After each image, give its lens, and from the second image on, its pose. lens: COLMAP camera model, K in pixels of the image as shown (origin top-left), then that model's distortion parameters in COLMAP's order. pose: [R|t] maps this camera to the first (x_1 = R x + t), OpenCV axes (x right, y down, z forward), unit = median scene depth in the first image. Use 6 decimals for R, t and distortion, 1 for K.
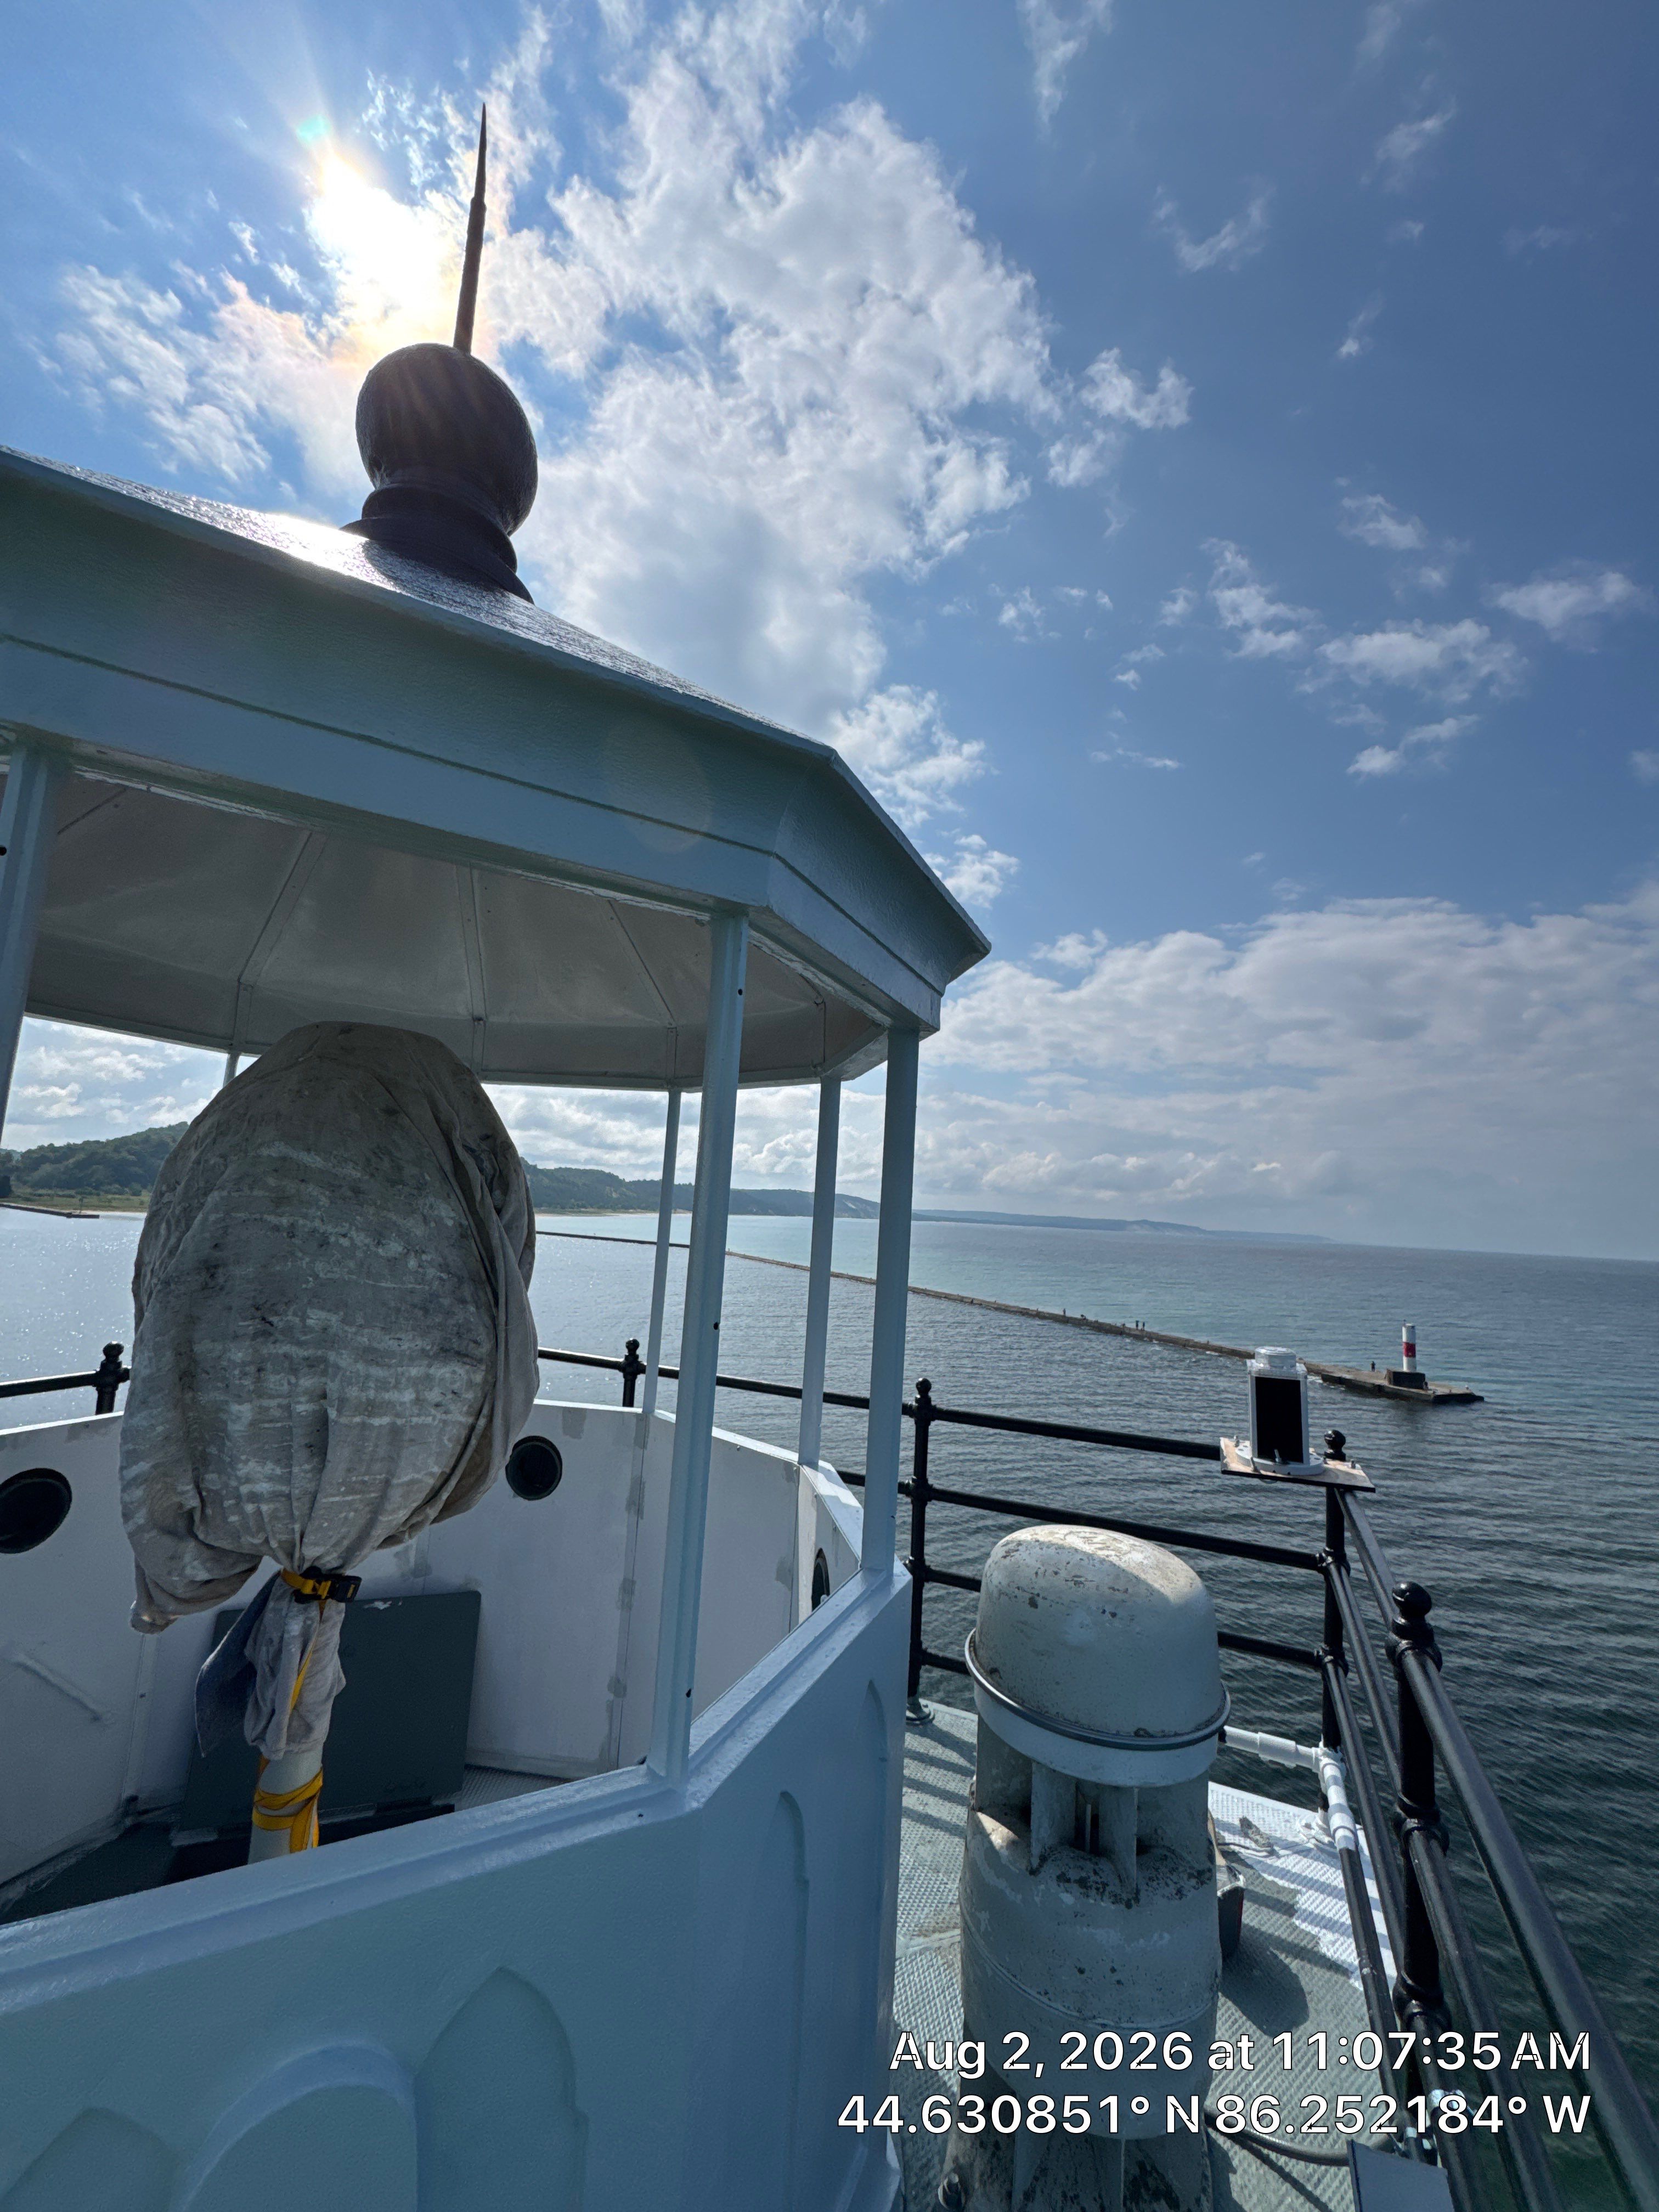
lens RADIAL K [[886.8, 0, 830.4], [0, 886.8, 1102.4], [0, 0, 1]] dist [-0.007084, 0.001023]
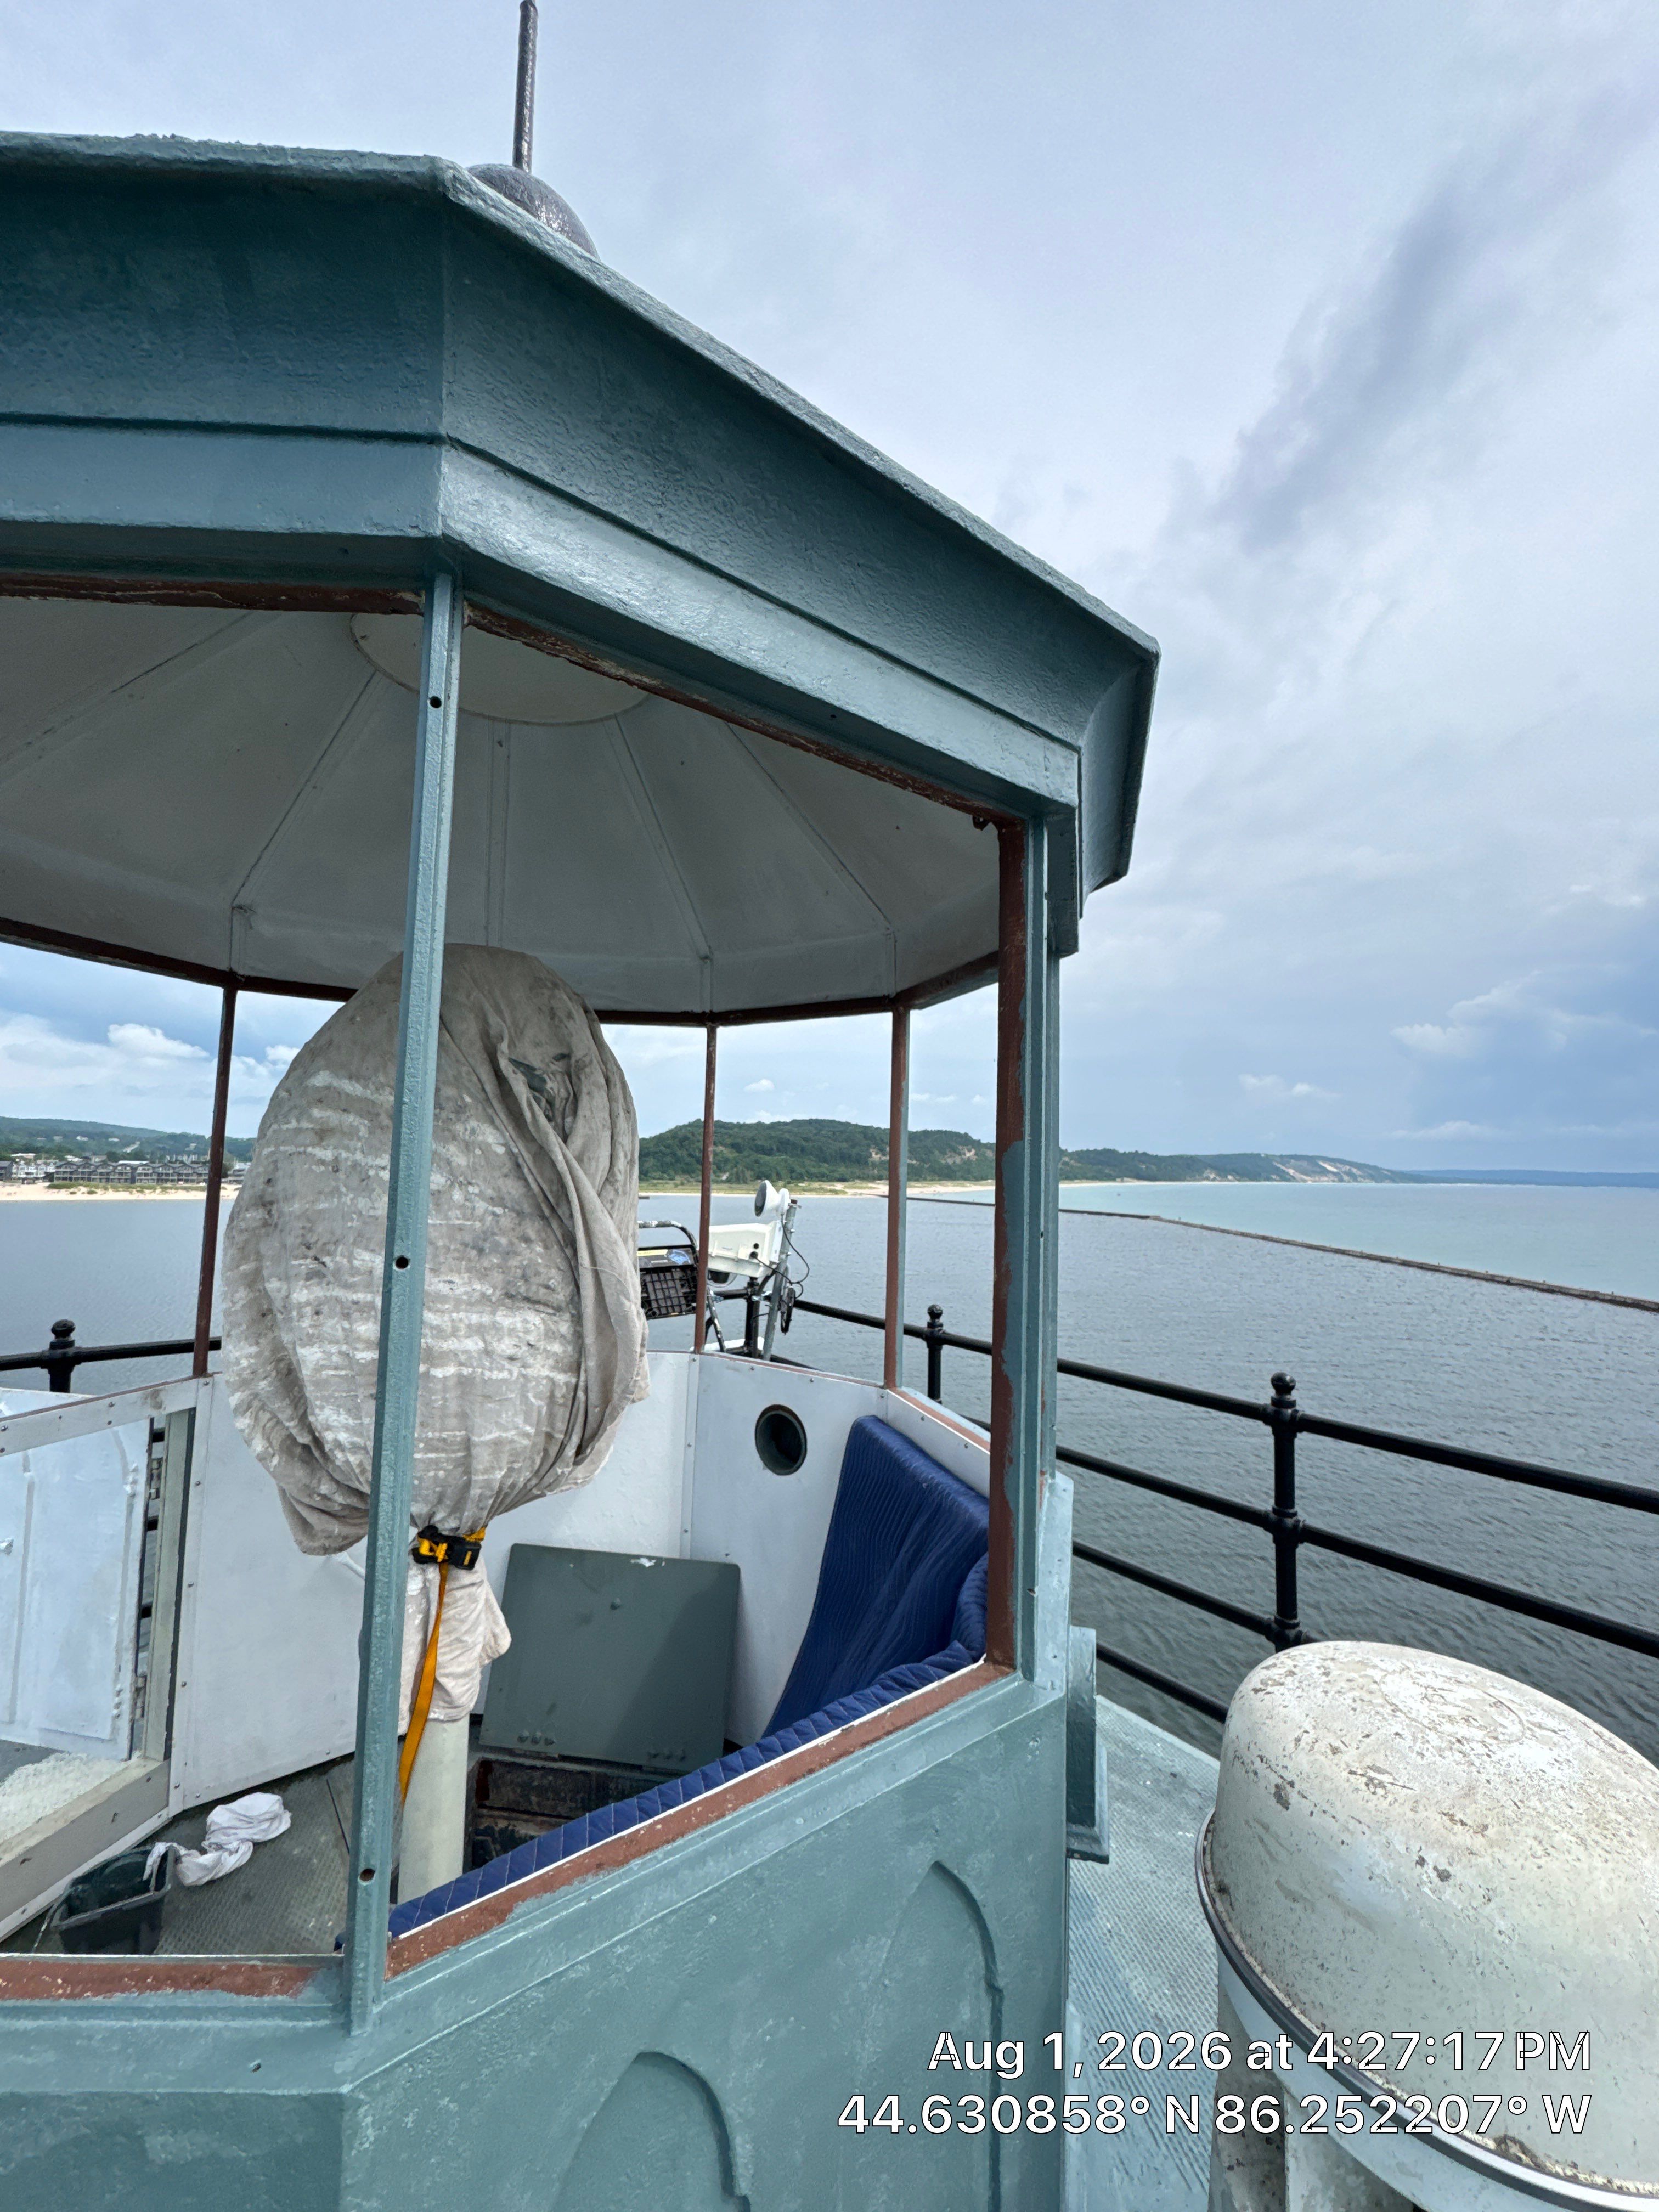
lens RADIAL K [[886.8, 0, 831.3], [0, 886.8, 1097.8], [0, 0, 1]] dist [-0.007084, 0.001023]
pose [[0.883187, -0.069742, -0.463806, 0.271289], [0.082223, 0.996591, 0.006715, 0.108767], [0.461757, -0.044066, 0.885911, 0.410933]]
